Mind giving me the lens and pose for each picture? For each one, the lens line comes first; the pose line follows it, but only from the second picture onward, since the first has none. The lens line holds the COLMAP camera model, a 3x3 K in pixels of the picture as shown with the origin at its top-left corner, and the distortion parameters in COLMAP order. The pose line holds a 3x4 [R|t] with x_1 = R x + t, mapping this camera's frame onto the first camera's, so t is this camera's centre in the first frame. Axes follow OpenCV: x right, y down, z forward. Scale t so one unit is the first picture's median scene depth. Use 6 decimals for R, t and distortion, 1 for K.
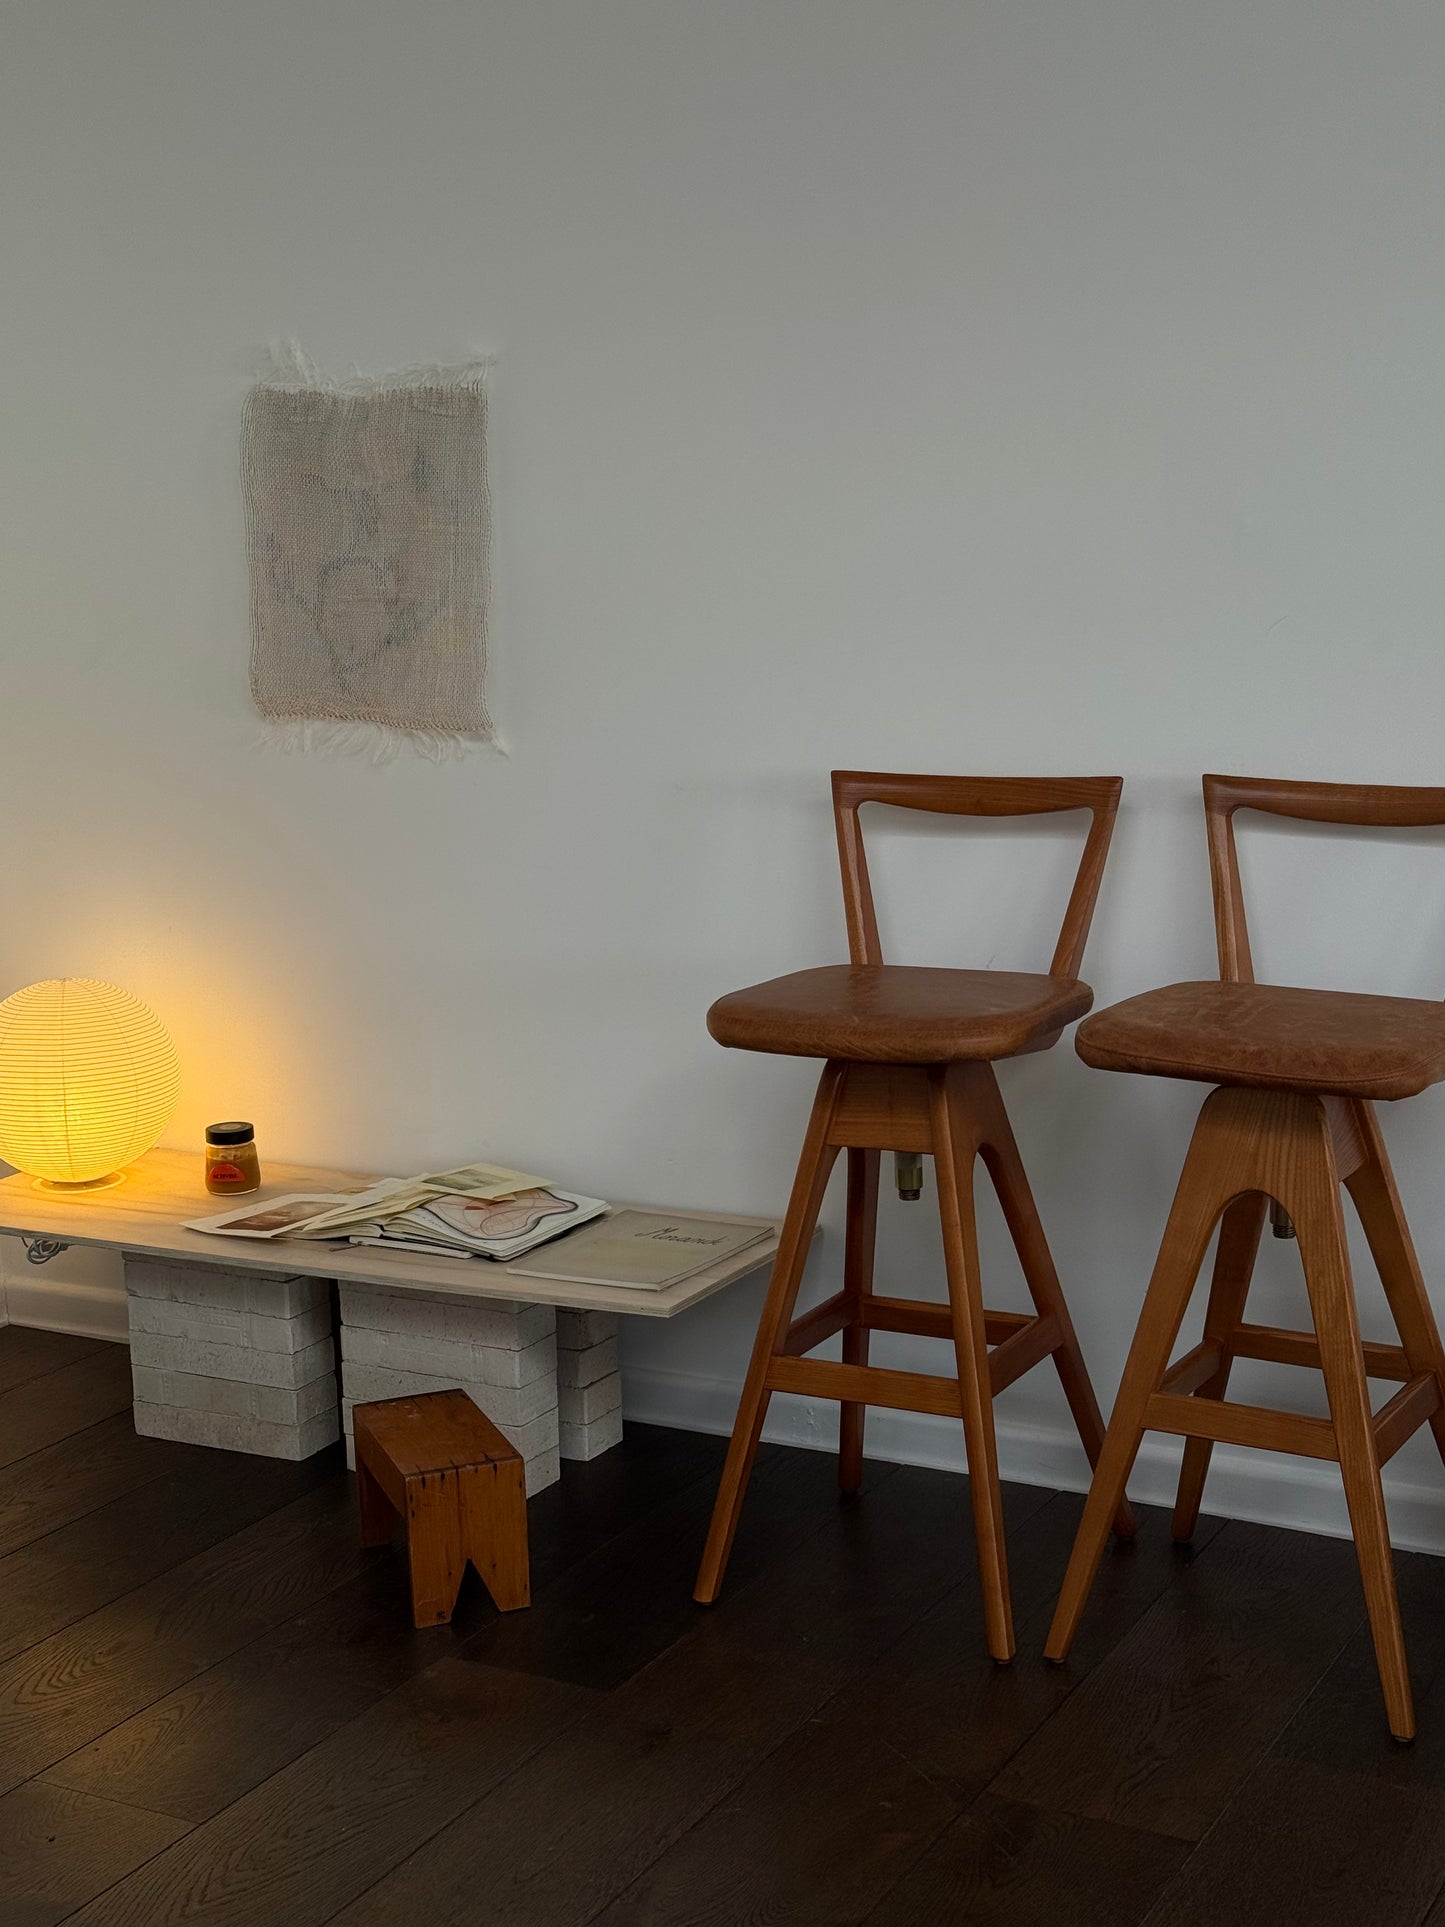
lens RADIAL K [[2750.9, 0, 724.3], [0, 2750.9, 973.0], [0, 0, 1]] dist [0.141026, 0.000000]
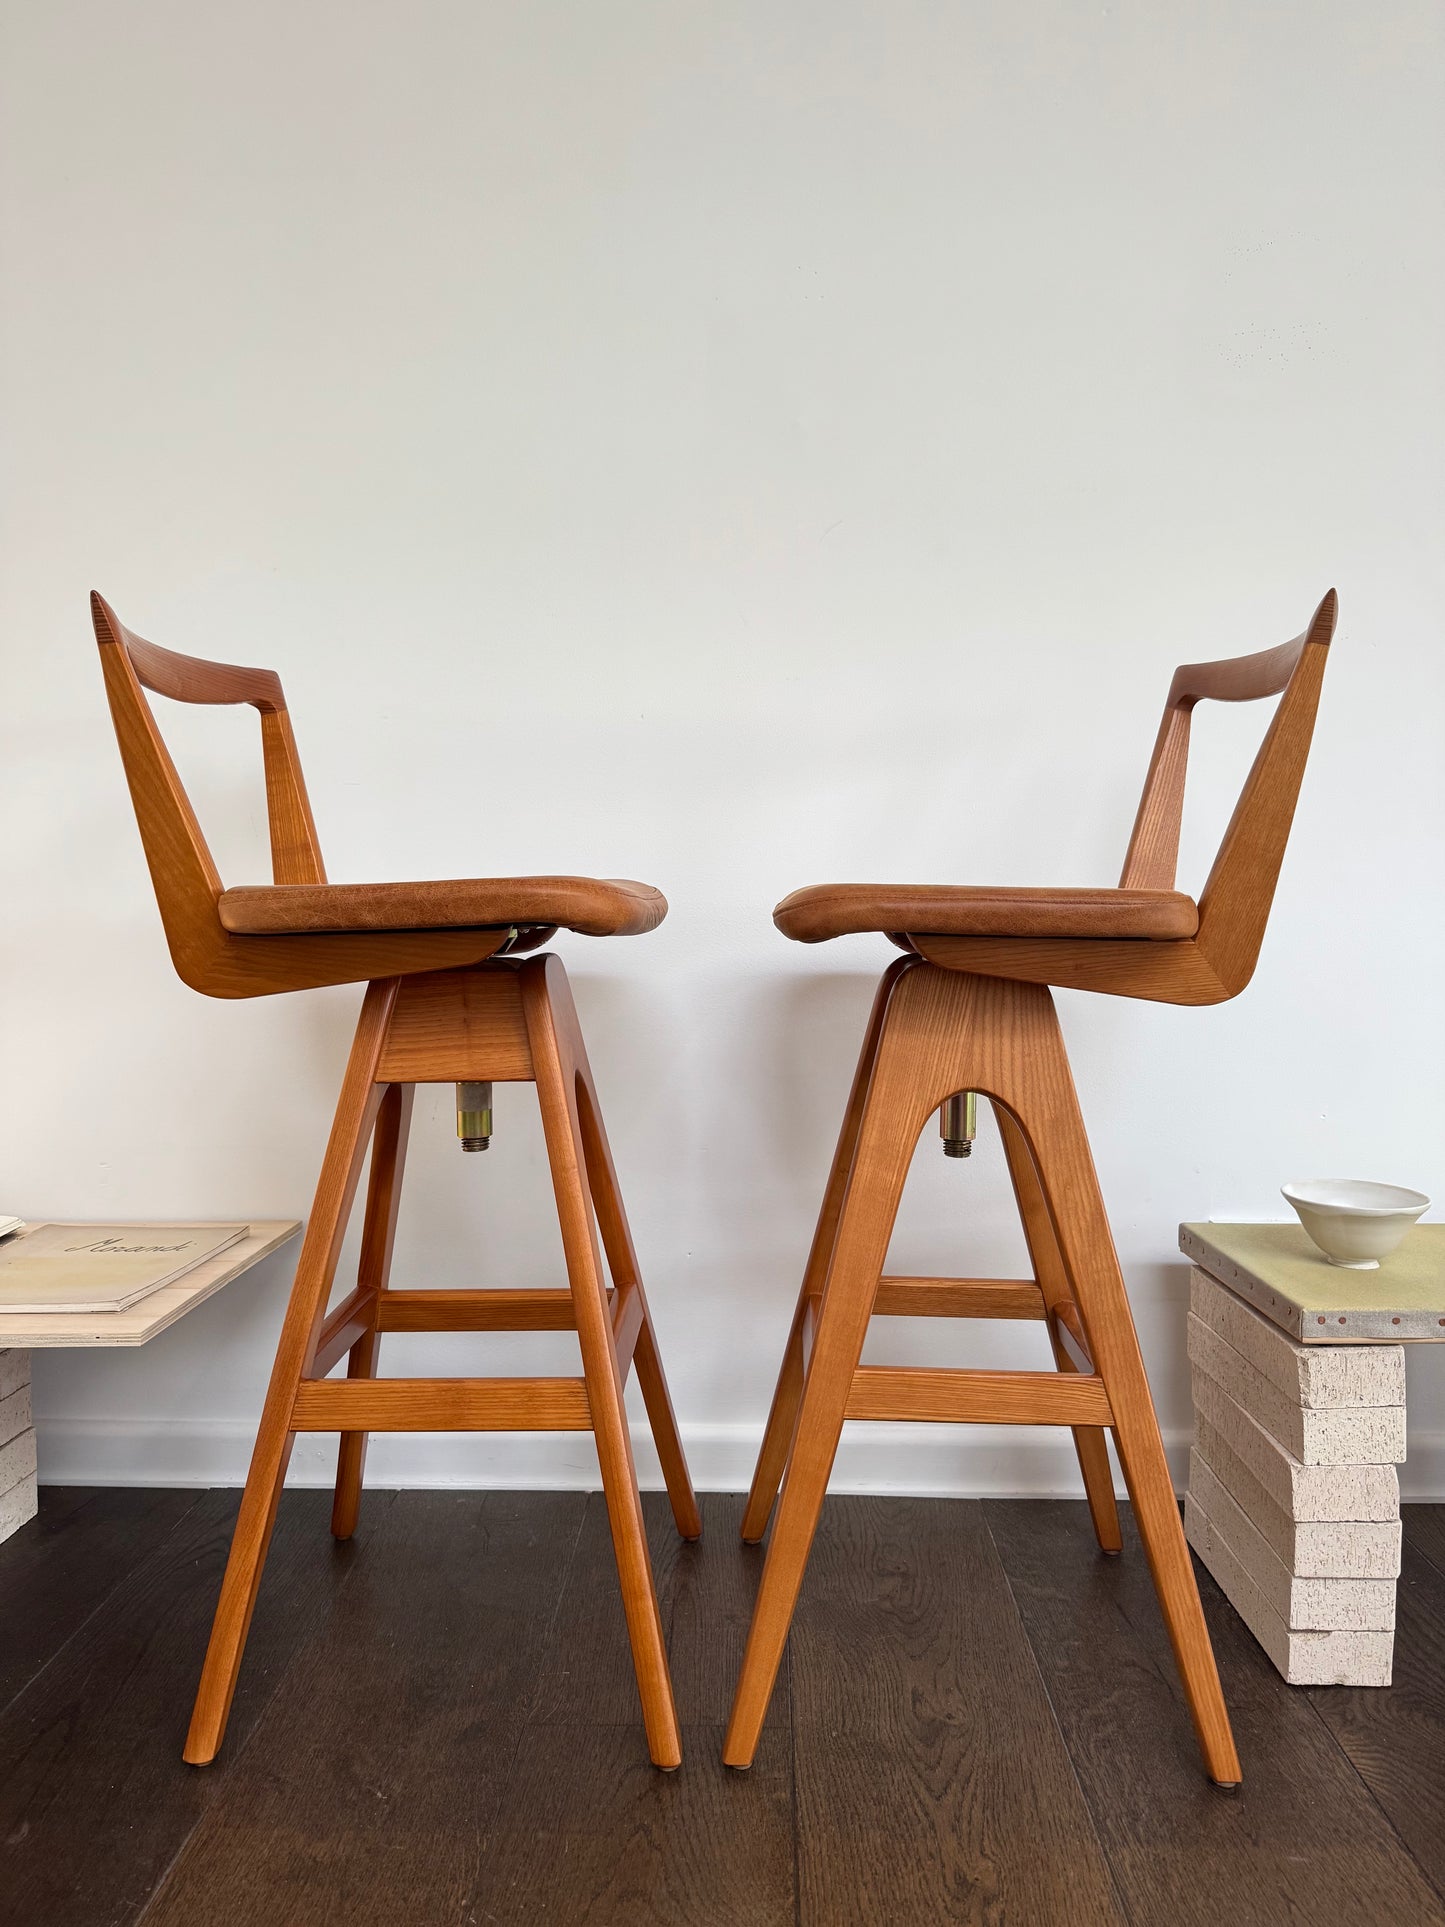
lens RADIAL K [[1385.8, 0, 737.3], [0, 1385.8, 963.7], [0, 0, 1]] dist [-0.013816, 0.012983]
pose [[0.887207, 0.008340, 0.461295, -0.046989], [0.053571, 0.991212, -0.120953, 0.075280], [-0.458250, 0.132022, 0.878964, 0.576478]]
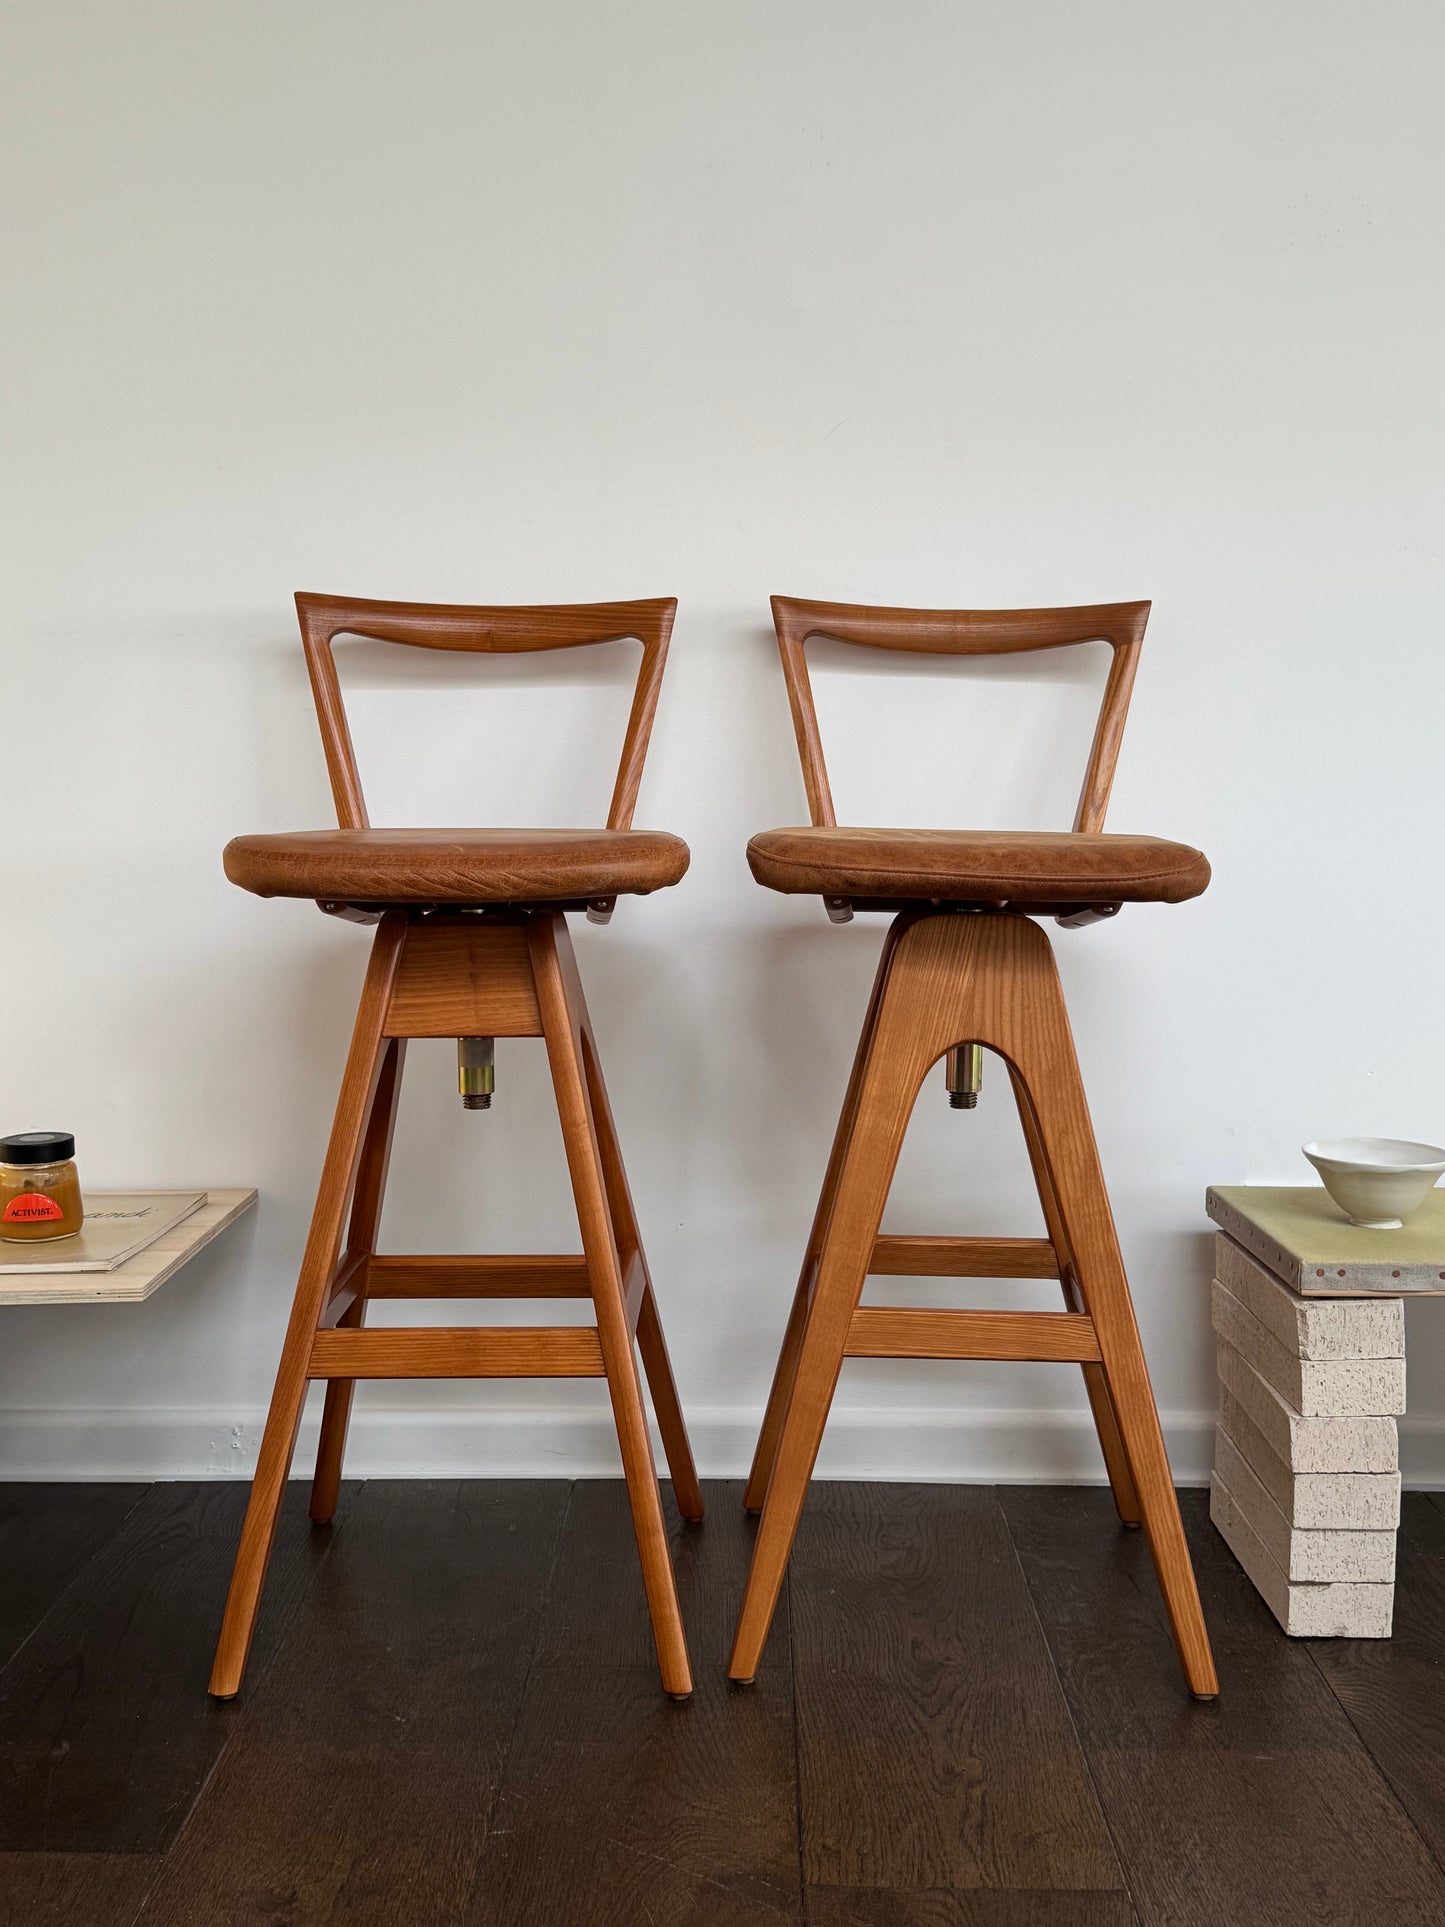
lens RADIAL K [[2082.7, 0, 739.6], [0, 2082.7, 968.3], [0, 0, 1]] dist [0.079696, 0.000000]
pose [[0.880373, -0.016573, 0.473993, -0.134752], [0.055536, 0.996116, -0.068321, 0.081504], [-0.471020, 0.086472, 0.877874, 0.423358]]
